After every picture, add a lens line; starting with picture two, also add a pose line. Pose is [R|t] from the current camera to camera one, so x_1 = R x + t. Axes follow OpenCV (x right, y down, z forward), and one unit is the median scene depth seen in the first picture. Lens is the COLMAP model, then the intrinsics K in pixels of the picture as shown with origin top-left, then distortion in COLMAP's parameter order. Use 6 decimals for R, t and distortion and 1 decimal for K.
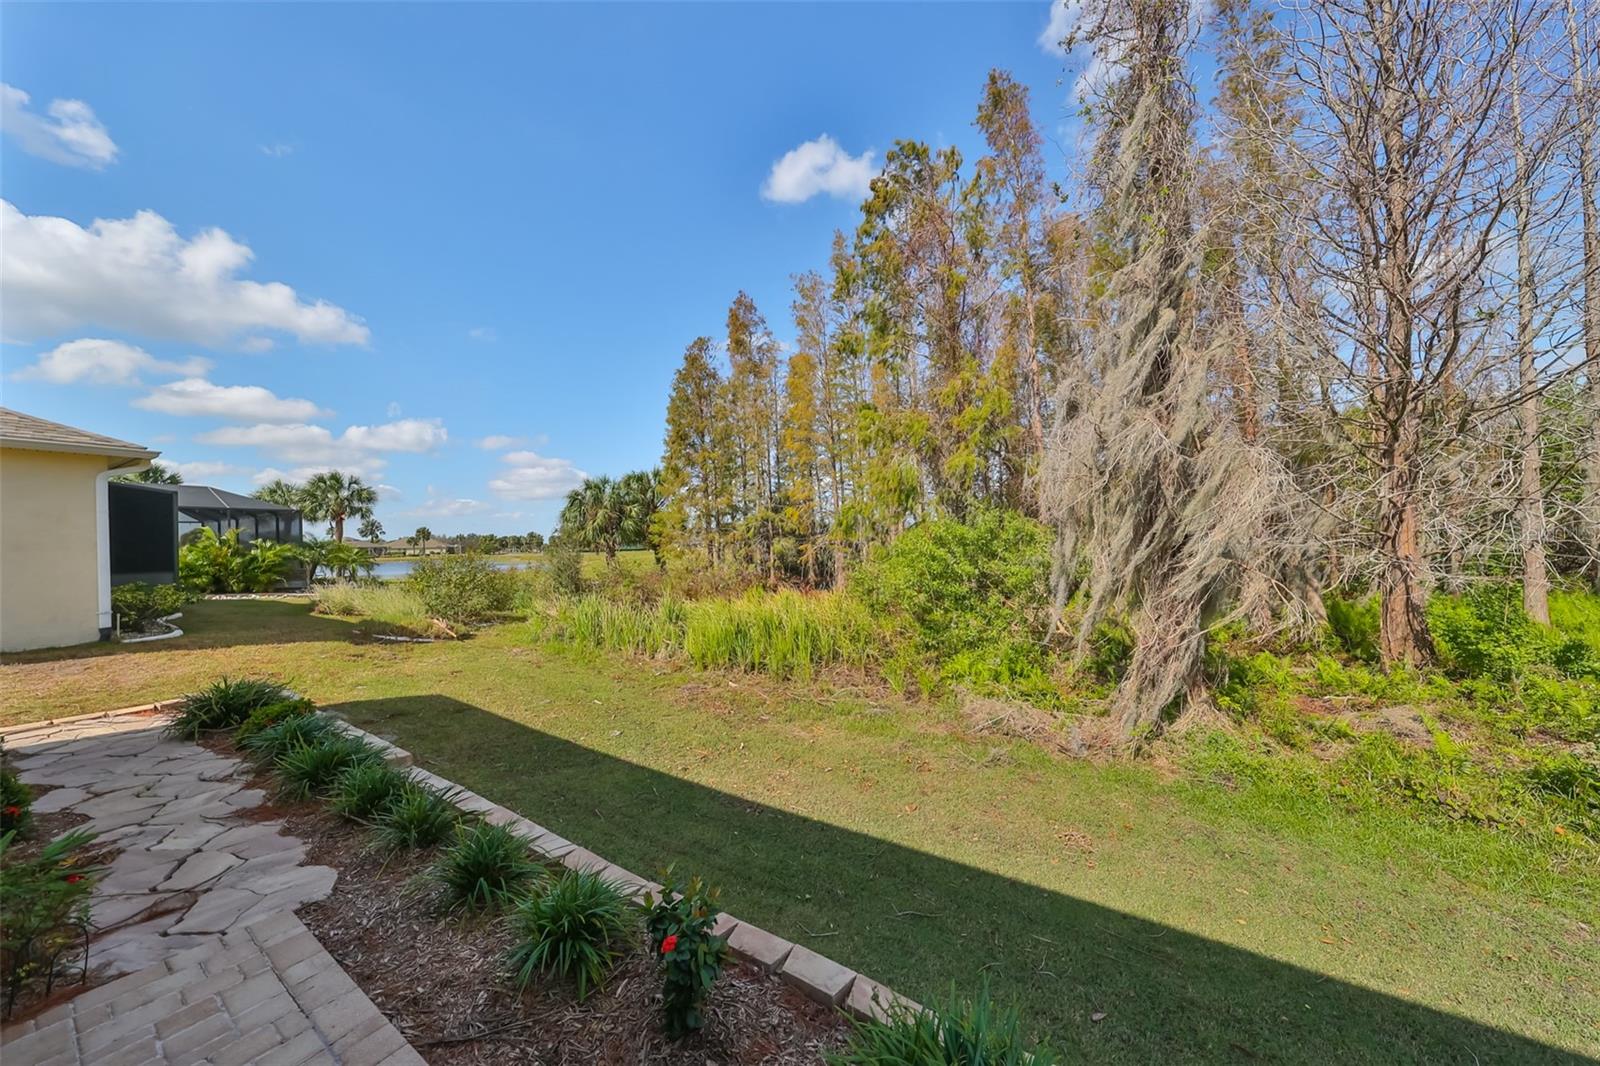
lens RADIAL K [[486.1, 0, 802.8], [0, 486.1, 534.6], [0, 0, 1]] dist [-0.000936, 0.000027]
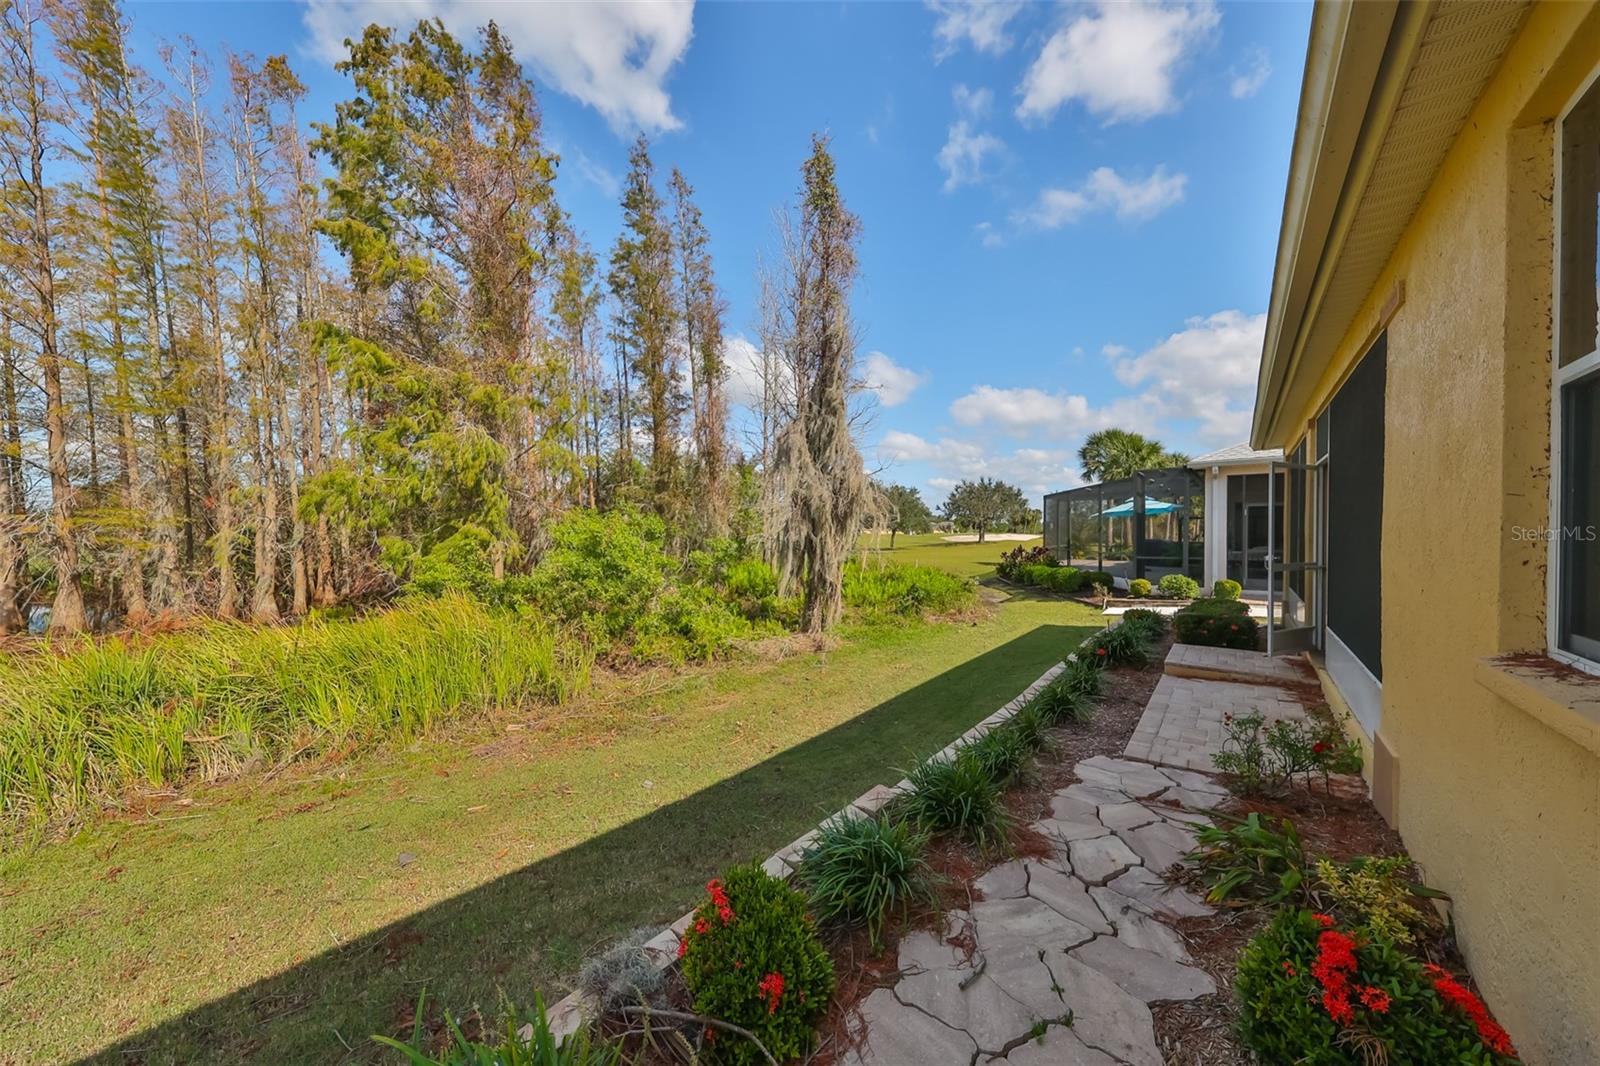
lens RADIAL K [[486.1, 0, 802.8], [0, 486.1, 534.6], [0, 0, 1]] dist [-0.000936, 0.000027]
pose [[0.184703, 0.024066, 0.982500, -1.000809], [-0.020760, 0.999573, -0.020582, 0.053299], [-0.982575, -0.016595, 0.185124, 0.624702]]
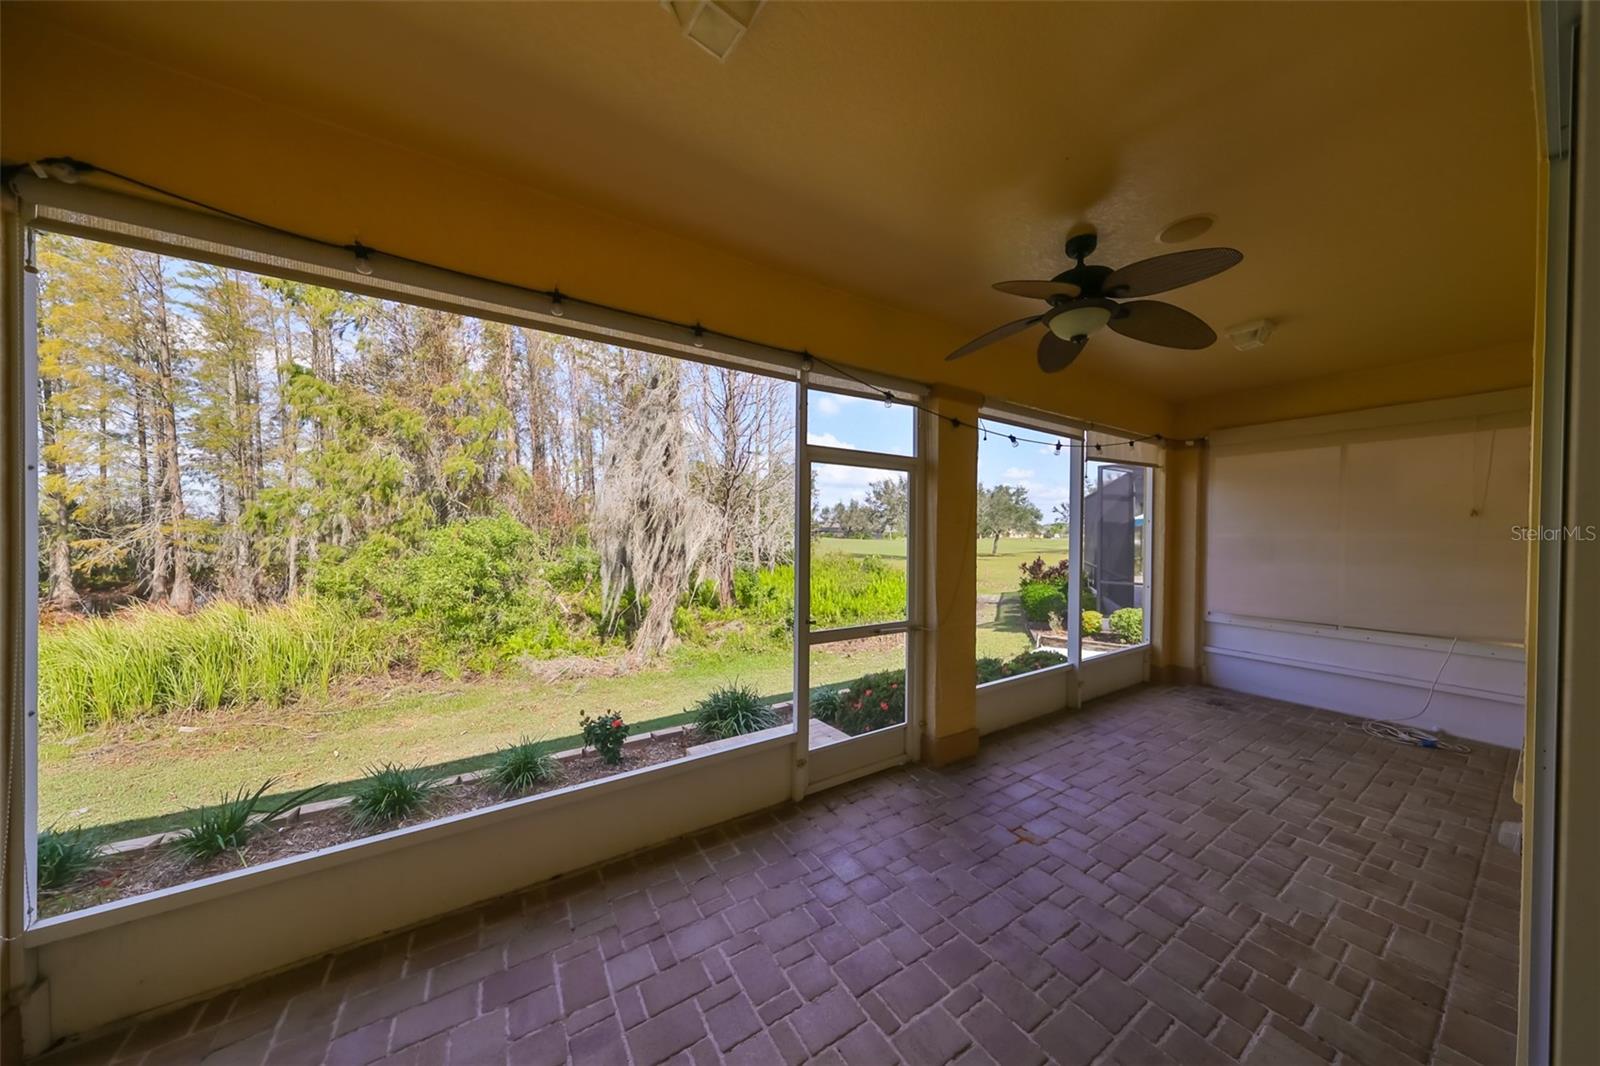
lens RADIAL K [[495.2, 0, 800.0], [0, 495.2, 533.0], [0, 0, 1]] dist [0.001366, -0.000061]
pose [[0.444848, 0.034343, 0.894948, -0.556161], [-0.032470, 0.999226, -0.022206, -0.008491], [-0.895018, -0.019180, 0.445618, -0.229278]]
